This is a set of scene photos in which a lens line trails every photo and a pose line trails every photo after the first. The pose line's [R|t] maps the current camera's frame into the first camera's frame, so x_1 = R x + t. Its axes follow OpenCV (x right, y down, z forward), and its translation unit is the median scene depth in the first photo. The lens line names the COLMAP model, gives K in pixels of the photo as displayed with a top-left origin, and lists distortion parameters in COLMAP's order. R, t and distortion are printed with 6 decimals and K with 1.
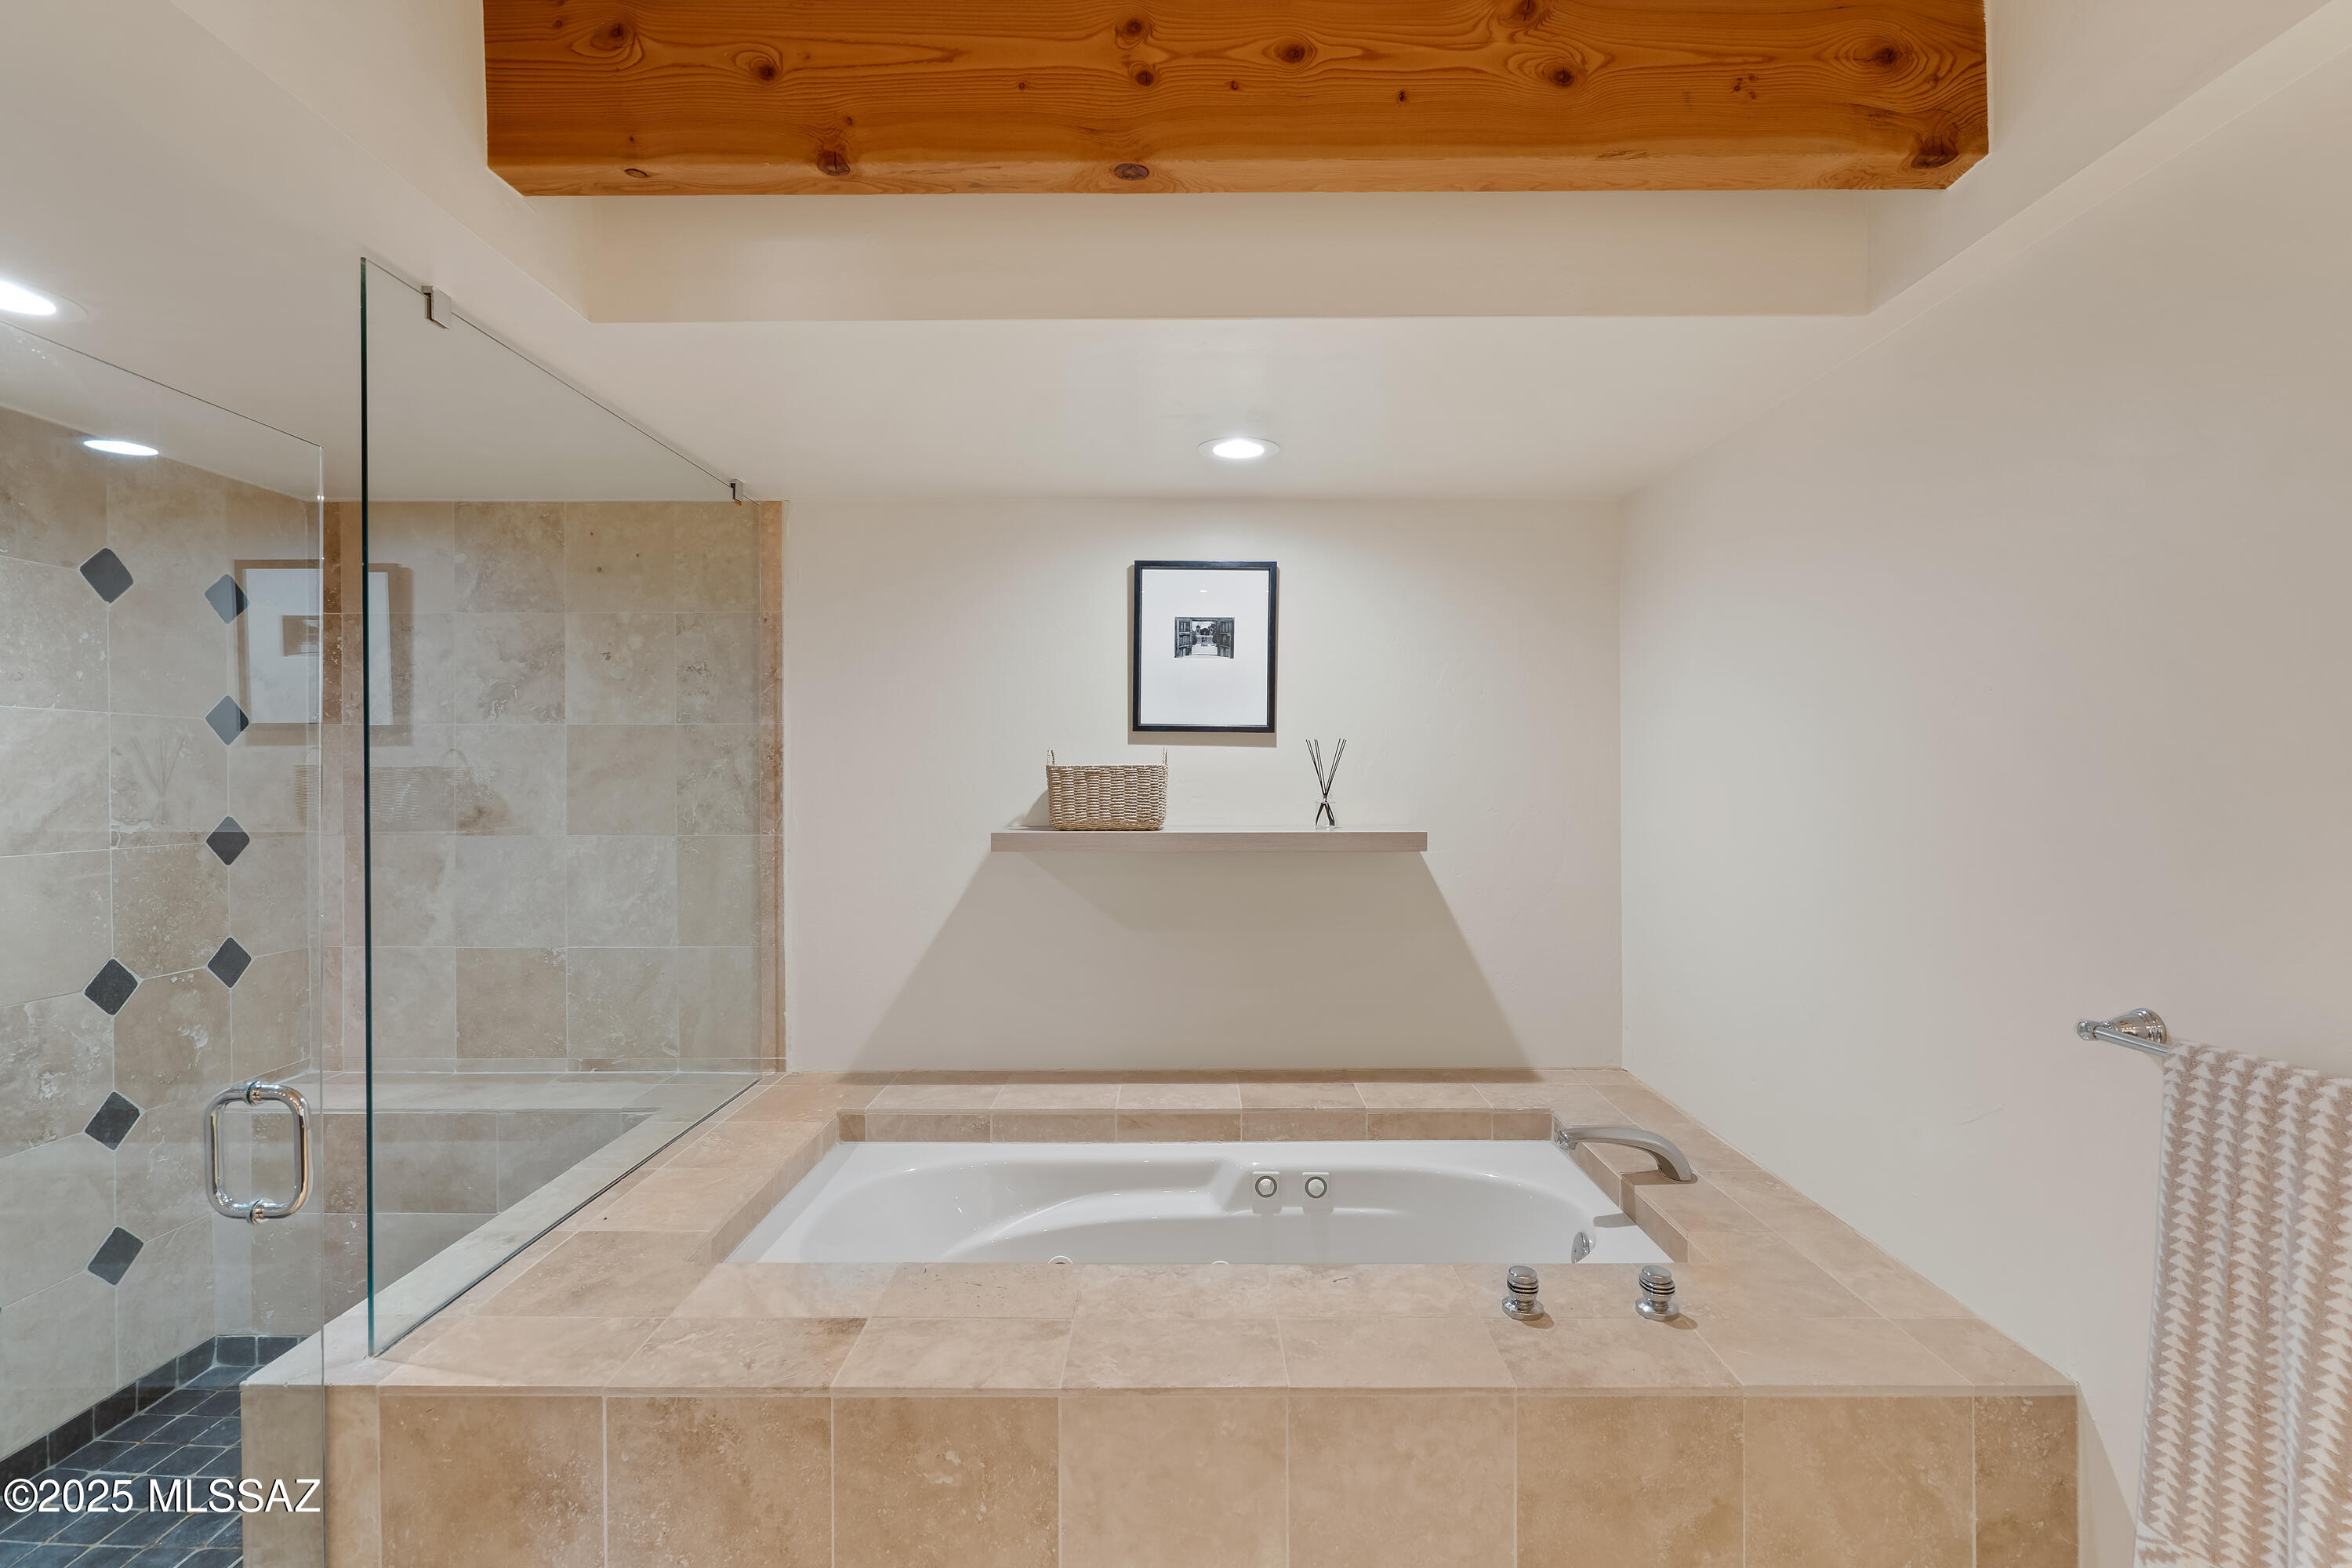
lens RADIAL K [[1095.4, 0, 1179.2], [0, 1095.4, 783.9], [0, 0, 1]] dist [-0.008219, 0.003561]
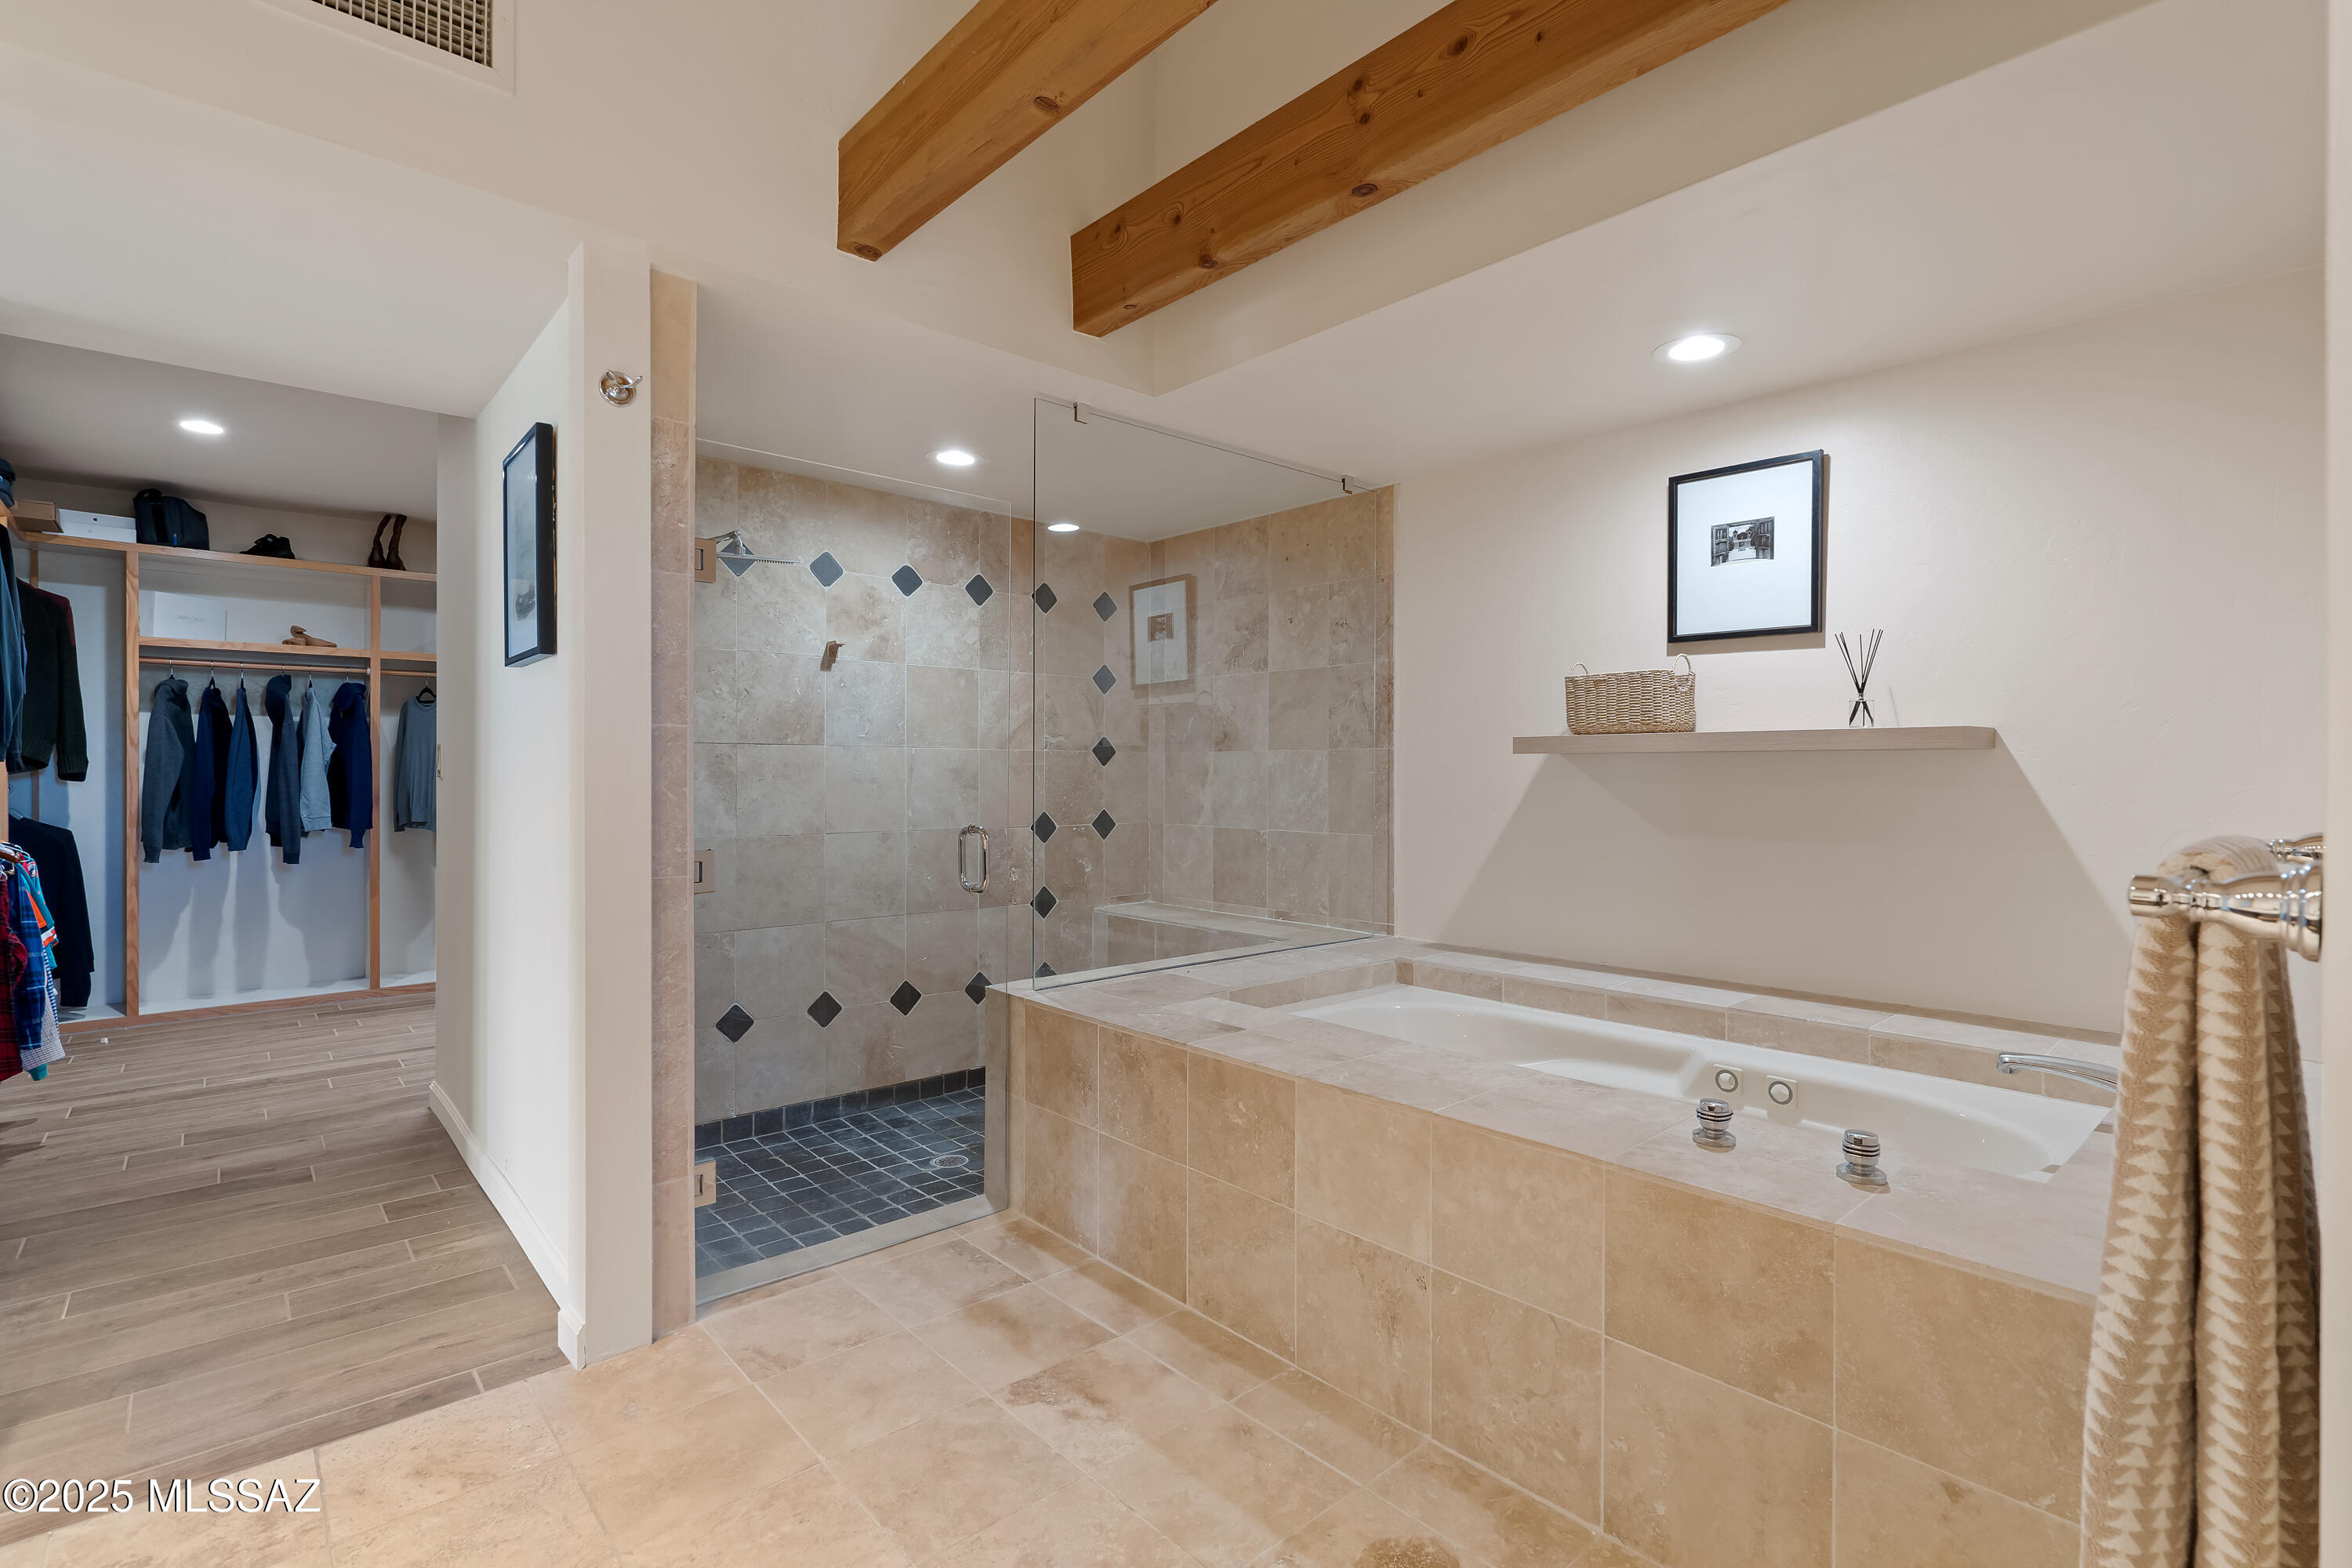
lens RADIAL K [[1095.4, 0, 1182.8], [0, 1095.4, 777.7], [0, 0, 1]] dist [-0.008219, 0.003561]
pose [[0.668099, 0.005928, -0.744049, 0.464474], [-0.011271, 0.999934, -0.002154, 0.095717], [0.743987, 0.009826, 0.668122, -0.031978]]
